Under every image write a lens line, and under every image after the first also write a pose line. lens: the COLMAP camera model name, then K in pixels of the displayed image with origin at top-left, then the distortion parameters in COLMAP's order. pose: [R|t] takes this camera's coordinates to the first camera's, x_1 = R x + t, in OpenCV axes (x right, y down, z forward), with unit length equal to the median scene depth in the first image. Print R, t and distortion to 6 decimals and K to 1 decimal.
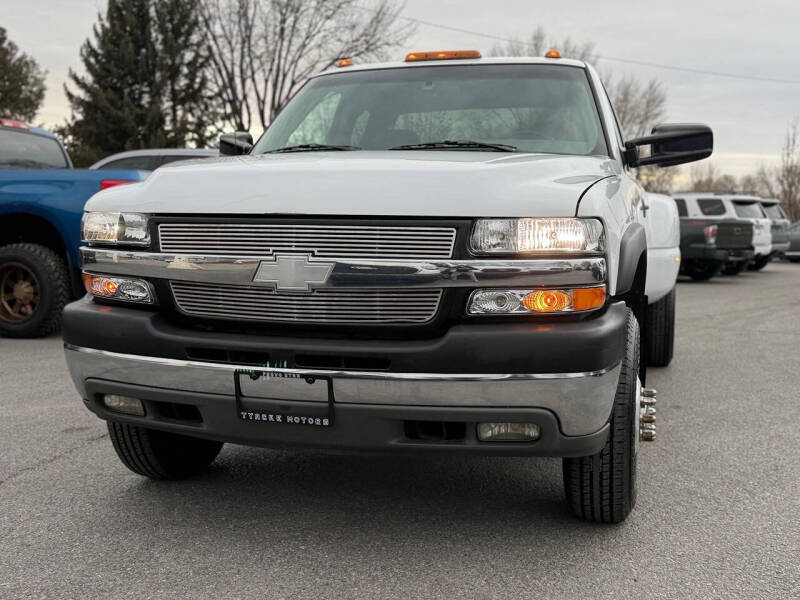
lens RADIAL K [[897.1, 0, 405.9], [0, 897.1, 302.5], [0, 0, 1]] dist [0.179182, -0.403723]
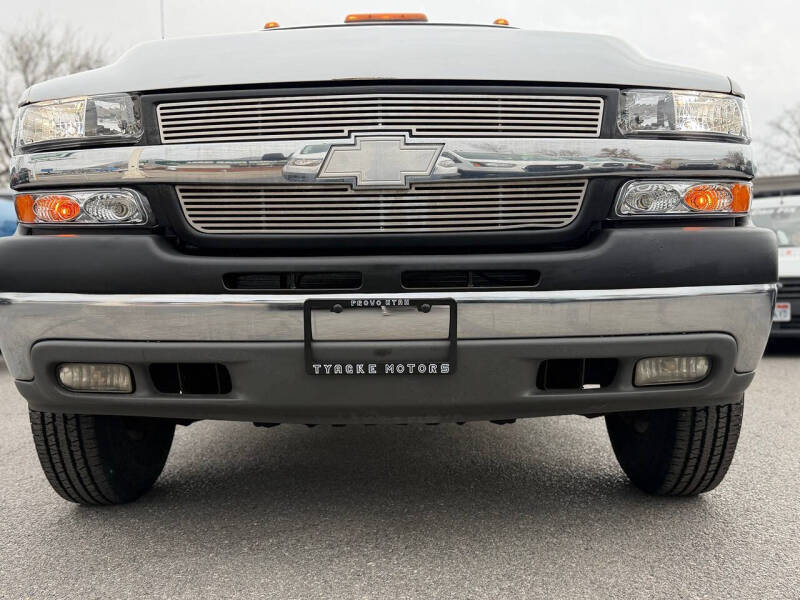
lens RADIAL K [[755.7, 0, 400.0], [0, 755.7, 300.0], [0, 0, 1]] dist [0.163188, -0.312016]
pose [[0.962590, -0.027379, 0.269576, -0.271405], [0.048551, 0.996209, -0.072184, 0.117411], [-0.266577, 0.082572, 0.960270, 0.430873]]
